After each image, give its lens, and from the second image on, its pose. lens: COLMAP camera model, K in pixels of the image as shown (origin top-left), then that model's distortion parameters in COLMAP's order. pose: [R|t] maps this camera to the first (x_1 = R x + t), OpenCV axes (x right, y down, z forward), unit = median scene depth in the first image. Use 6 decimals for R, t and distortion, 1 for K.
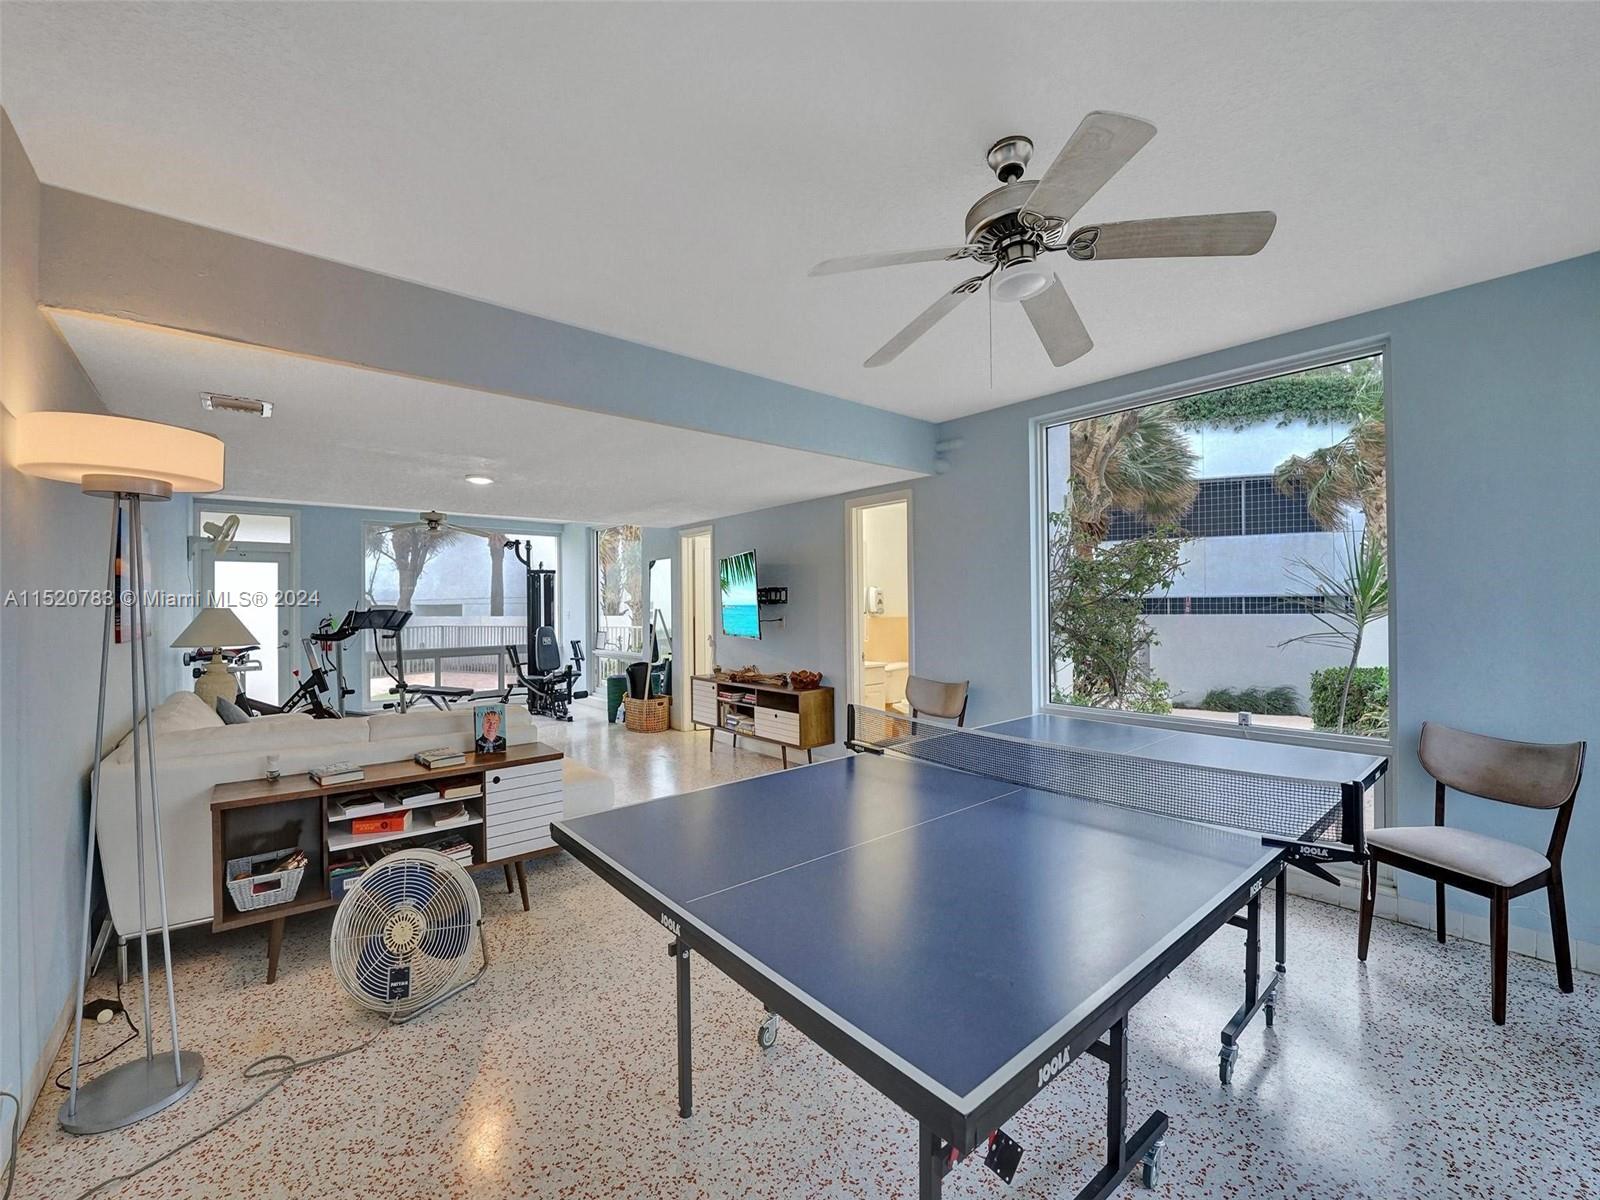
lens RADIAL K [[653.0, 0, 789.1], [0, 653.0, 593.6], [0, 0, 1]] dist [-0.009190, 0.000480]
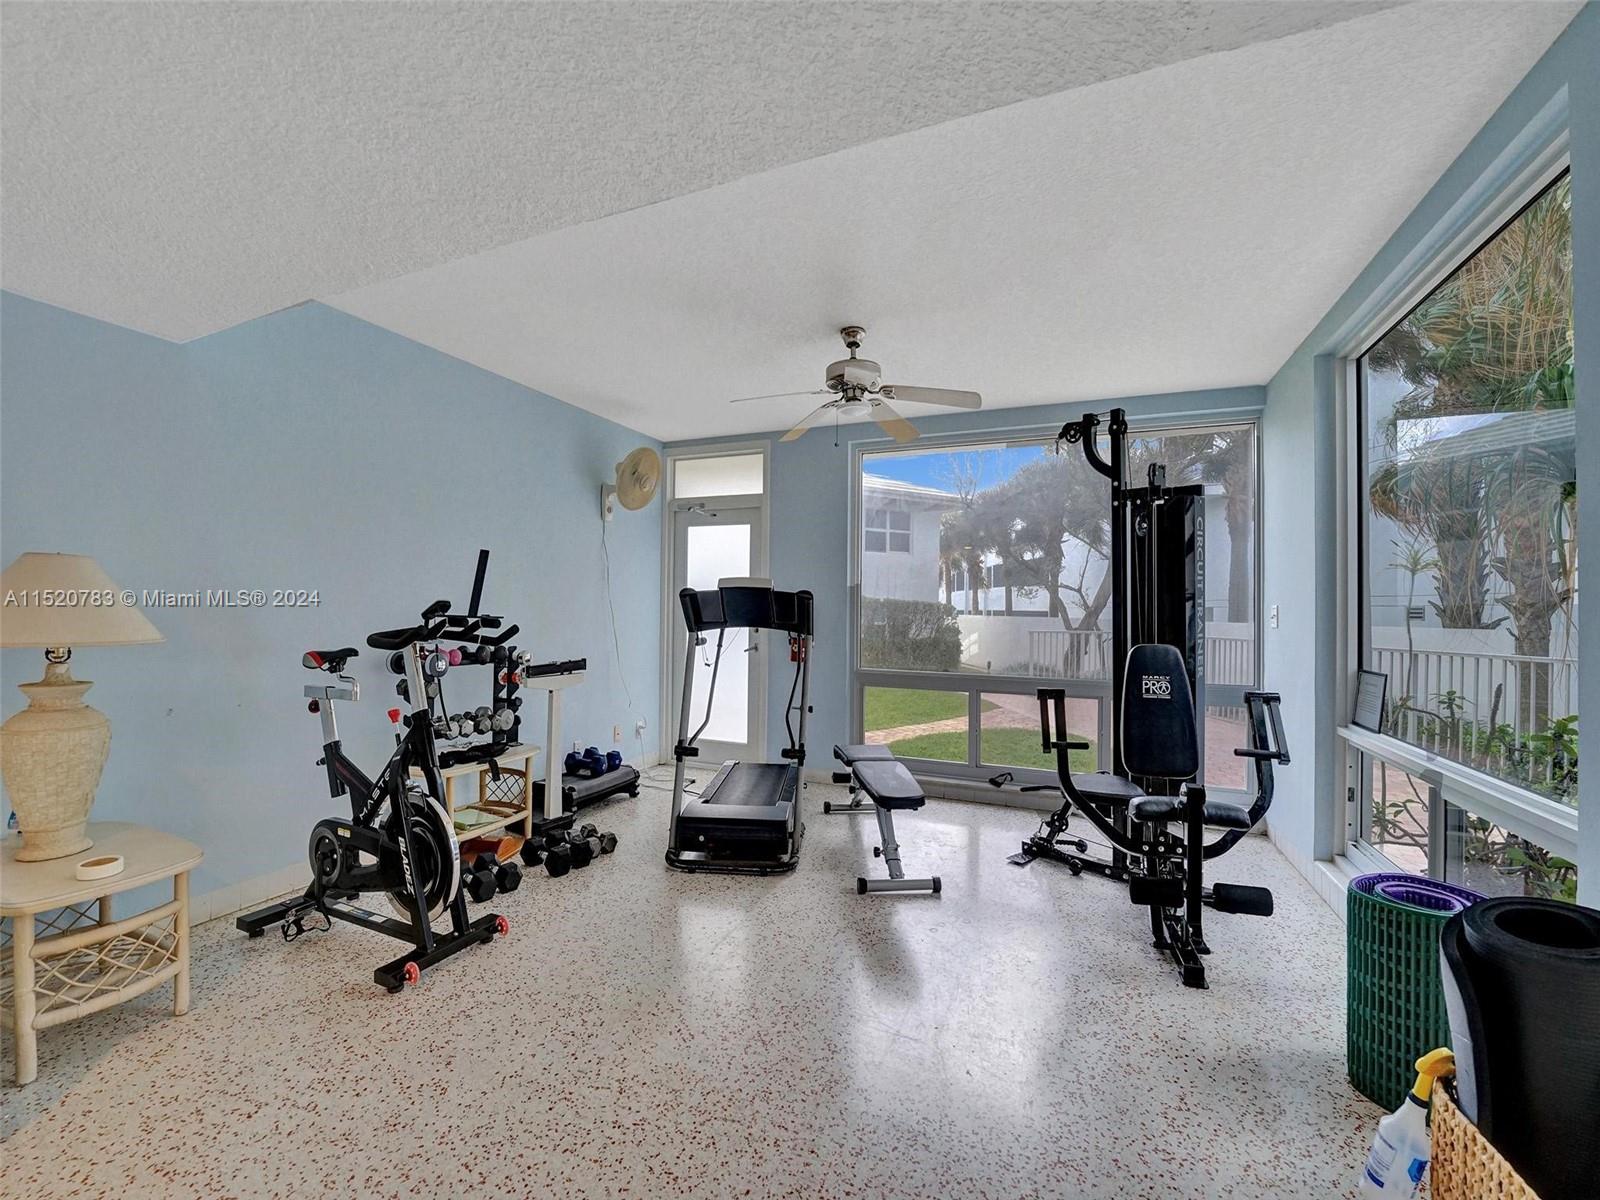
lens RADIAL K [[653.9, 0, 781.9], [0, 653.9, 601.2], [0, 0, 1]] dist [-0.018788, 0.000149]
pose [[0.459374, 0.005239, -0.888227, -0.171368], [-0.003267, 0.999986, 0.004208, 0.028785], [0.888237, 0.000969, 0.459385, 0.715521]]
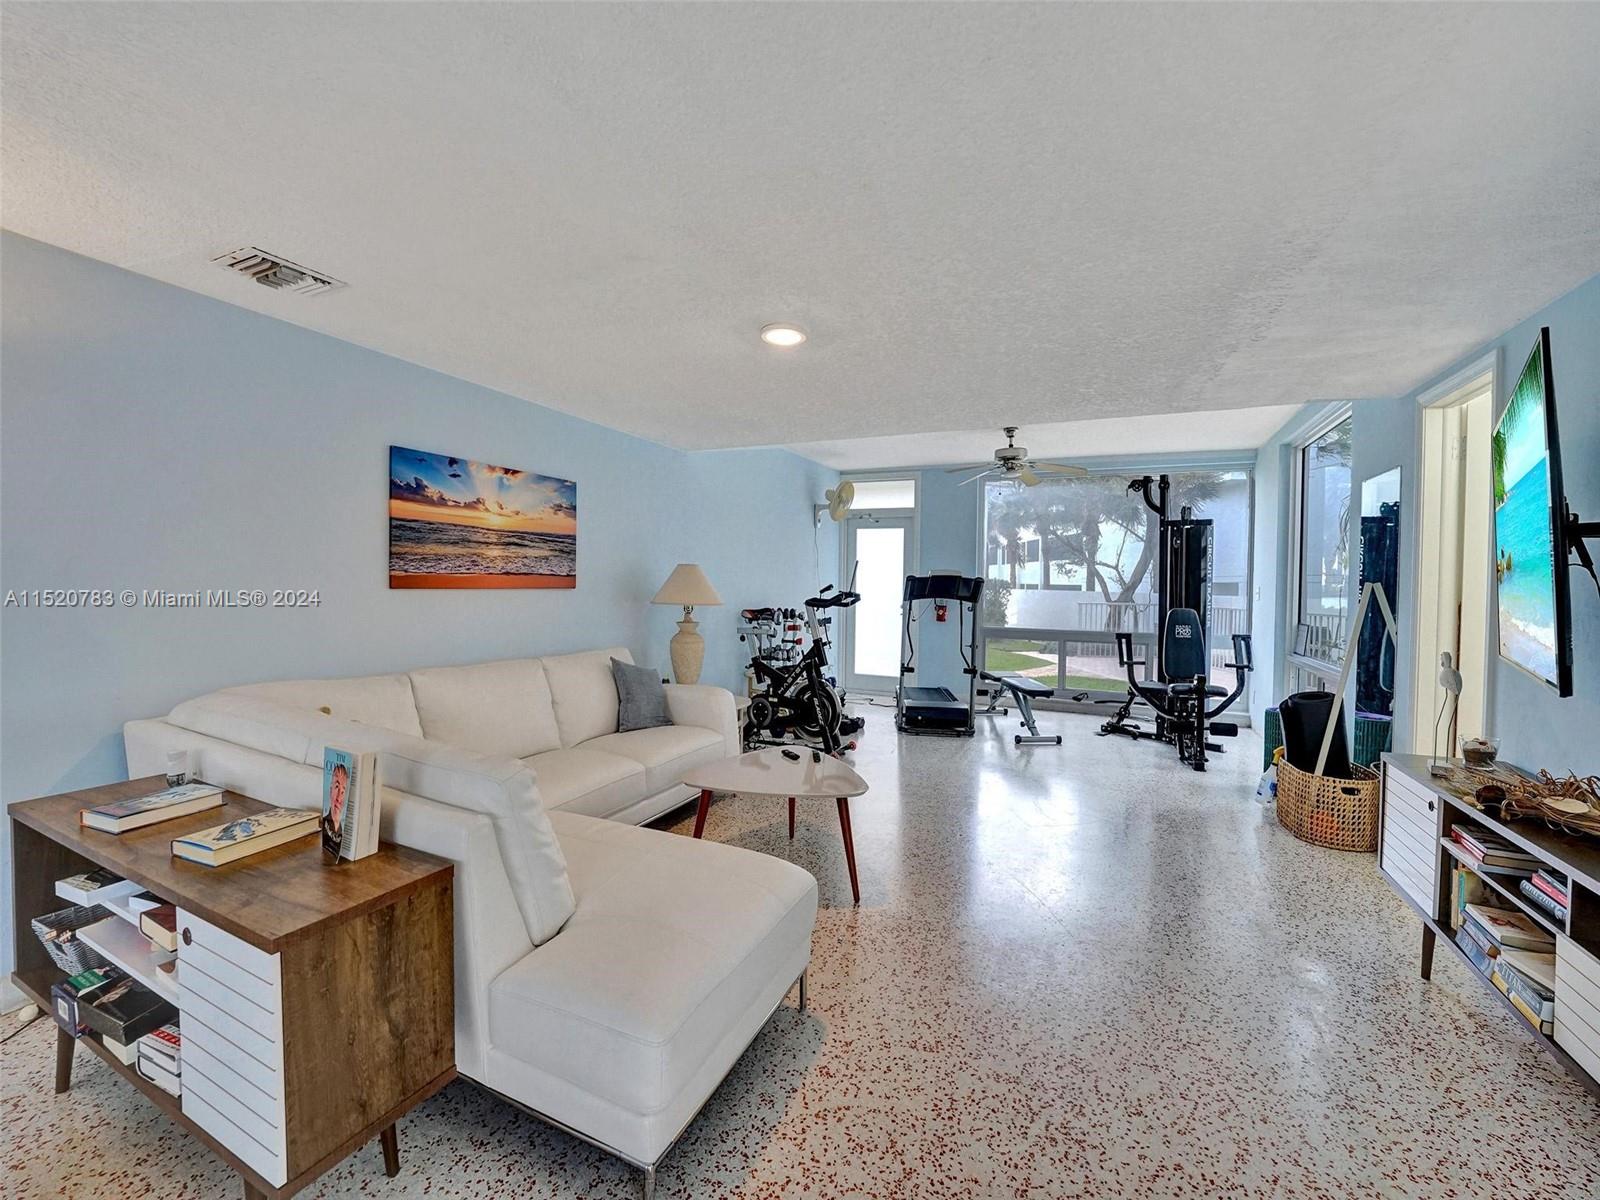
lens RADIAL K [[653.0, 0, 789.1], [0, 653.0, 593.6], [0, 0, 1]] dist [-0.009190, 0.000480]
pose [[0.435689, 0.034285, -0.899444, 0.027688], [-0.005973, 0.999362, 0.035201, 0.017438], [0.900077, -0.009965, 0.435616, 0.410763]]
